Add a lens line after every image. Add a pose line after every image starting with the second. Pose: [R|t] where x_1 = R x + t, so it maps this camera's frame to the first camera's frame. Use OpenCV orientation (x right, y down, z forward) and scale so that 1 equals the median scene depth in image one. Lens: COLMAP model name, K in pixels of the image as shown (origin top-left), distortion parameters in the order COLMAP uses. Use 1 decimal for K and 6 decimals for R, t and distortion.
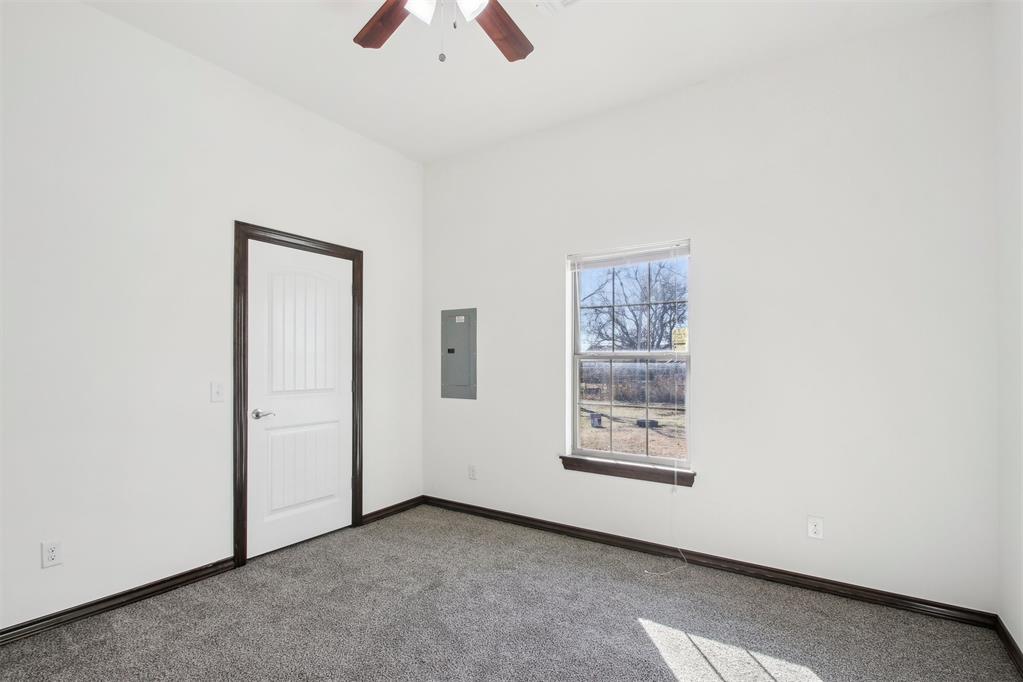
lens RADIAL K [[485.3, 0, 498.9], [0, 485.3, 358.9], [0, 0, 1]] dist [0.006328, -0.012505]
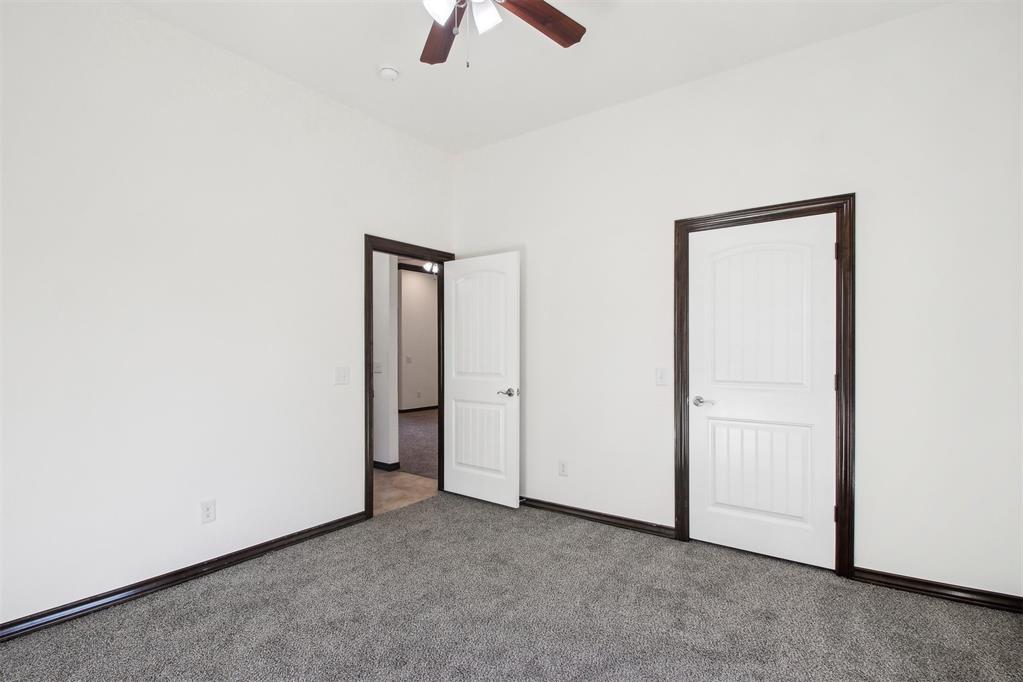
lens RADIAL K [[485.3, 0, 506.5], [0, 485.3, 347.7], [0, 0, 1]] dist [0.006328, -0.012505]
pose [[-0.013047, -0.000704, -0.999915, 0.537967], [0.009364, 0.999956, -0.000826, -0.002000], [0.999871, -0.009374, -0.013039, 0.621977]]
